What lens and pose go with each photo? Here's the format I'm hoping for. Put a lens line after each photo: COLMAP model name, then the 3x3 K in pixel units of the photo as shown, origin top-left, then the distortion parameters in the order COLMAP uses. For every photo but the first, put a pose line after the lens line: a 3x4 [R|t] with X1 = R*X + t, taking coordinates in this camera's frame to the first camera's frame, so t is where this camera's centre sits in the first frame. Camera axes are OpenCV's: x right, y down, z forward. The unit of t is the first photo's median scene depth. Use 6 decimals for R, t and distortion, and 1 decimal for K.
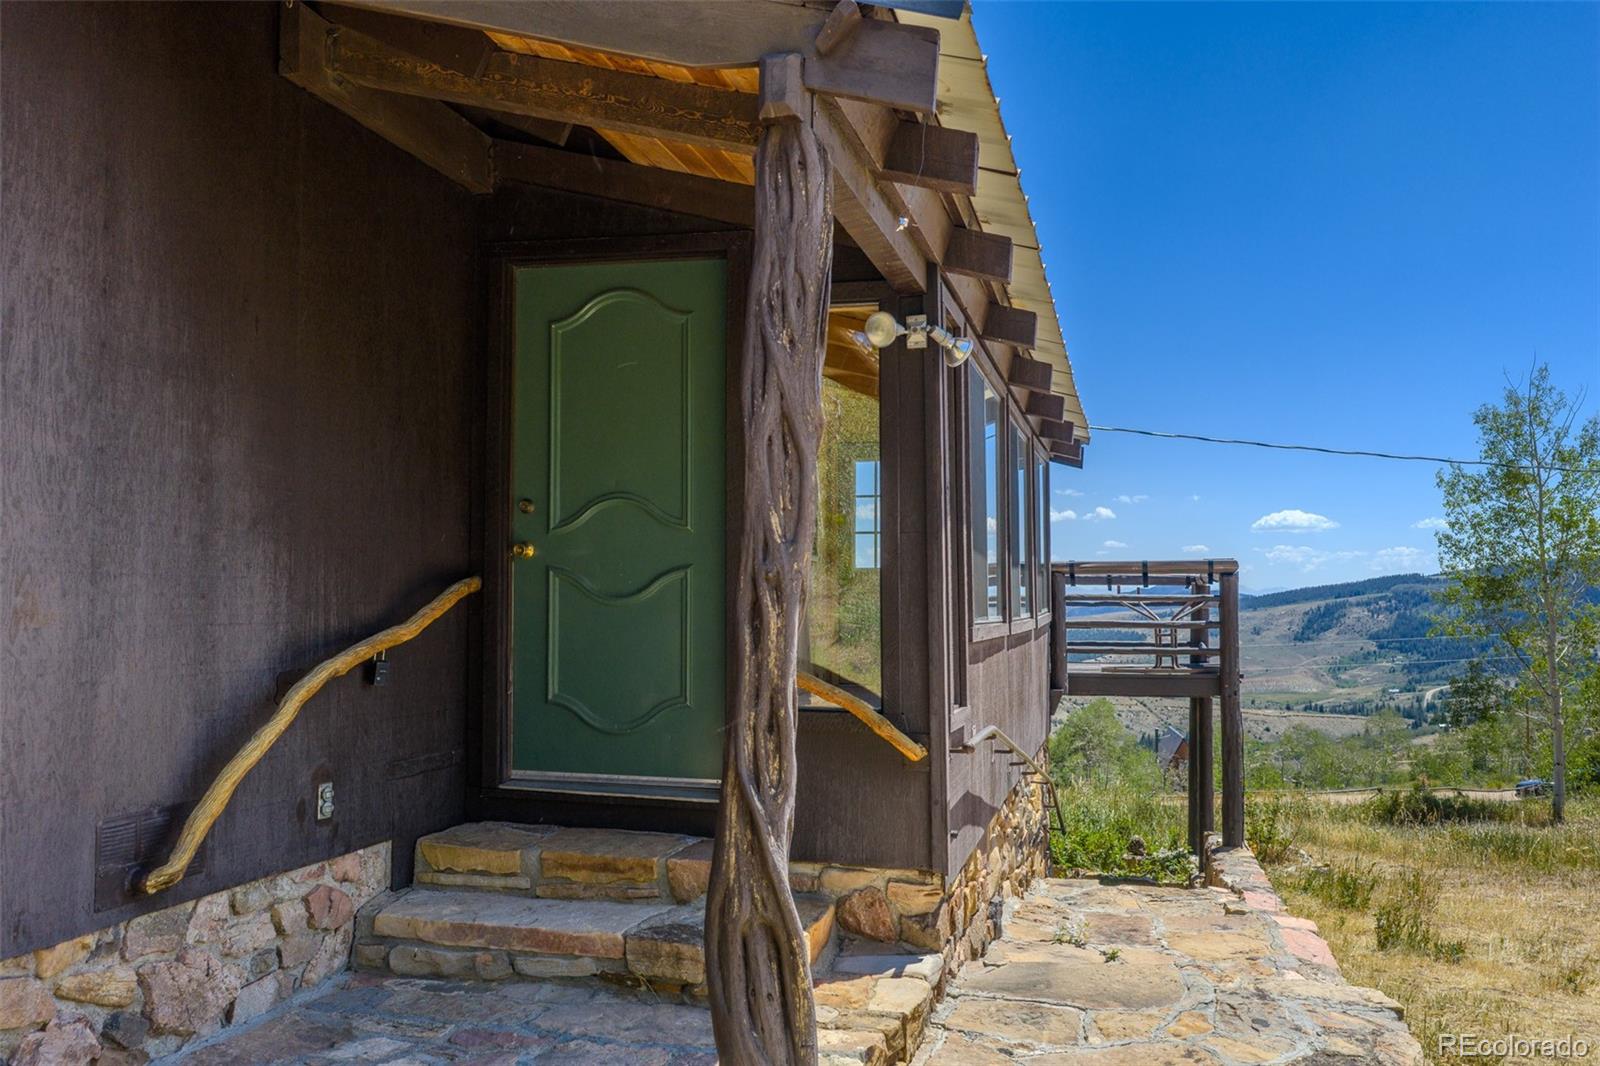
lens RADIAL K [[1325.4, 0, 800.0], [0, 1325.4, 533.0], [0, 0, 1]] dist [0.016219, -0.023164]
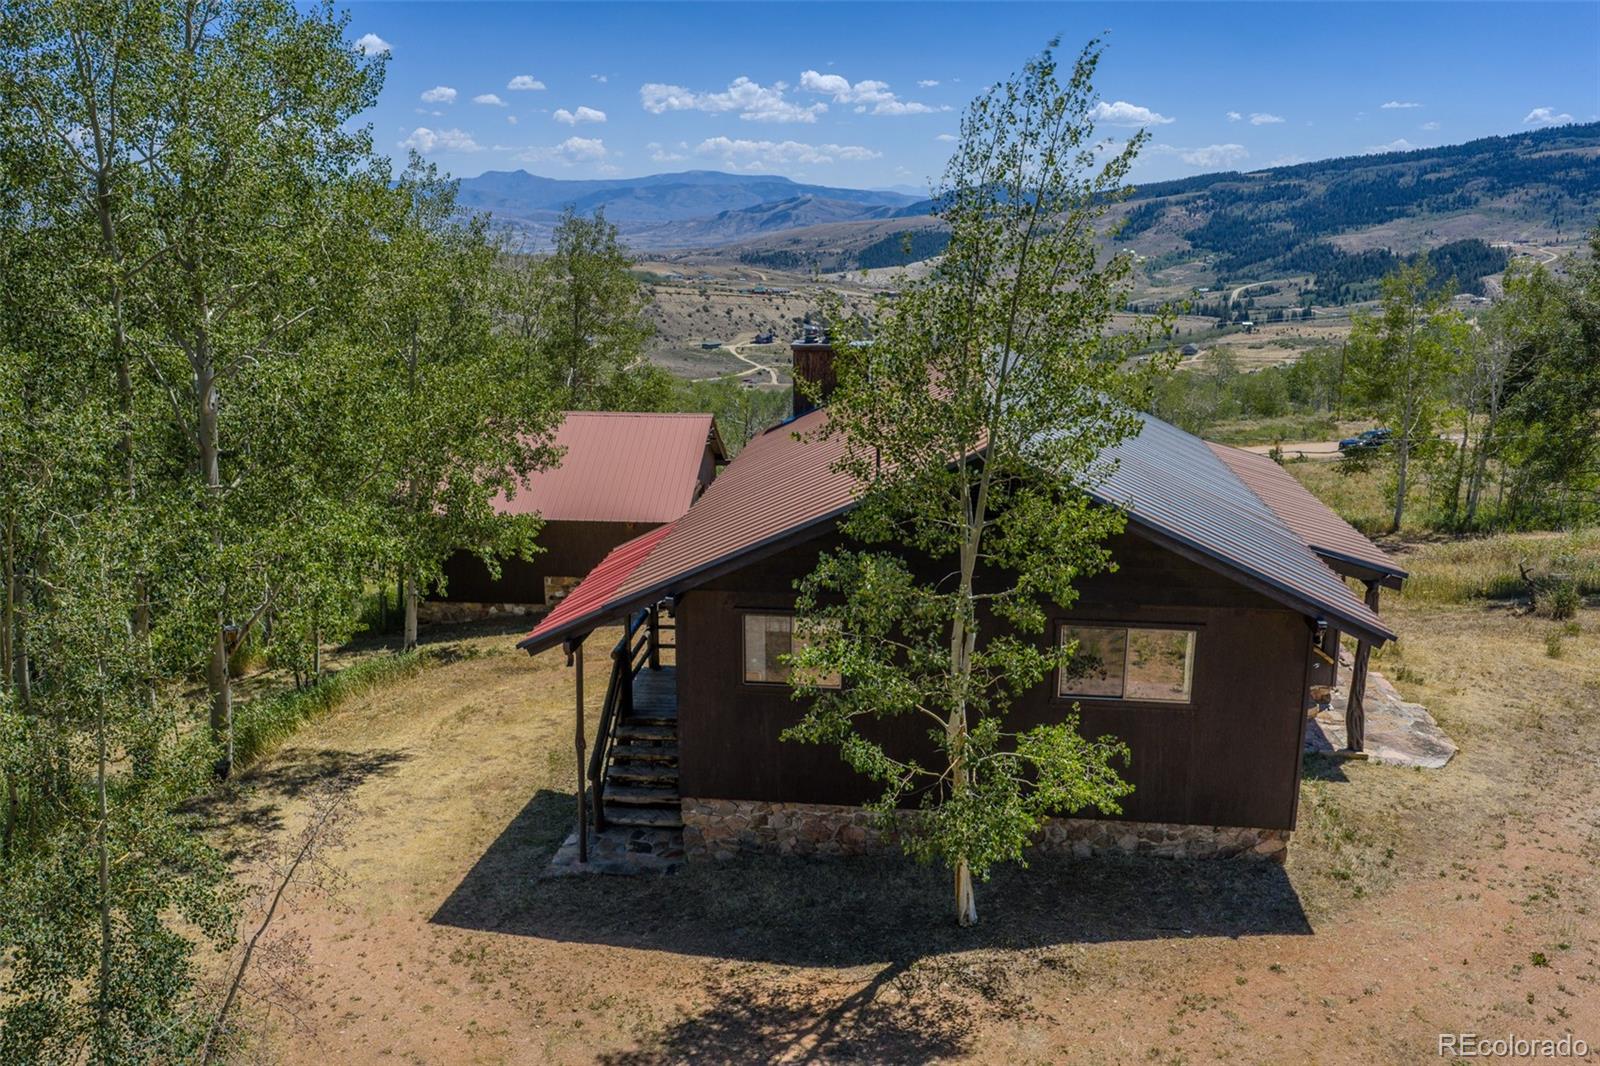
lens RADIAL K [[1338.2, 0, 800.0], [0, 1338.2, 533.0], [0, 0, 1]] dist [0.002796, -0.006137]
pose [[0.991338, -0.035636, 0.126408, -2.164283], [-0.002793, 0.956546, 0.291568, -1.500411], [-0.131306, -0.289395, 0.948161, -2.791492]]
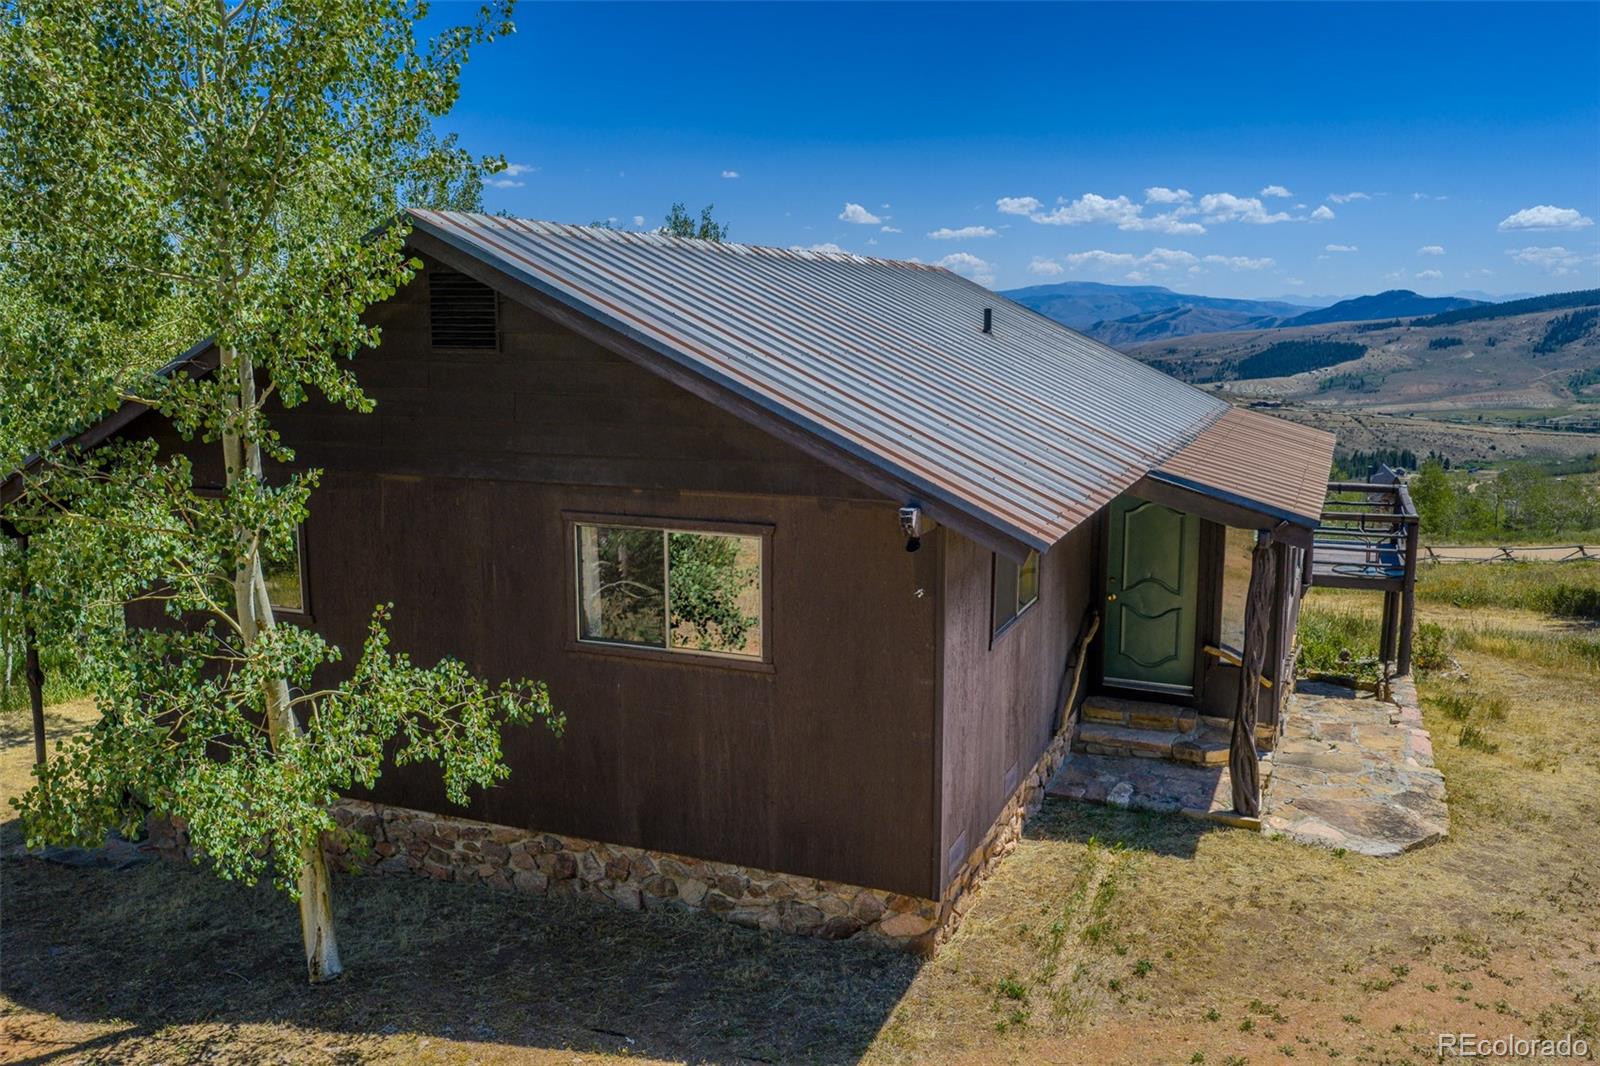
lens RADIAL K [[1338.2, 0, 800.0], [0, 1338.2, 533.0], [0, 0, 1]] dist [0.002796, -0.006137]
pose [[0.989839, 0.018537, -0.140978, -0.492550], [0.012112, 0.976870, 0.213489, -0.750623], [0.141675, -0.213027, 0.966720, -1.777036]]
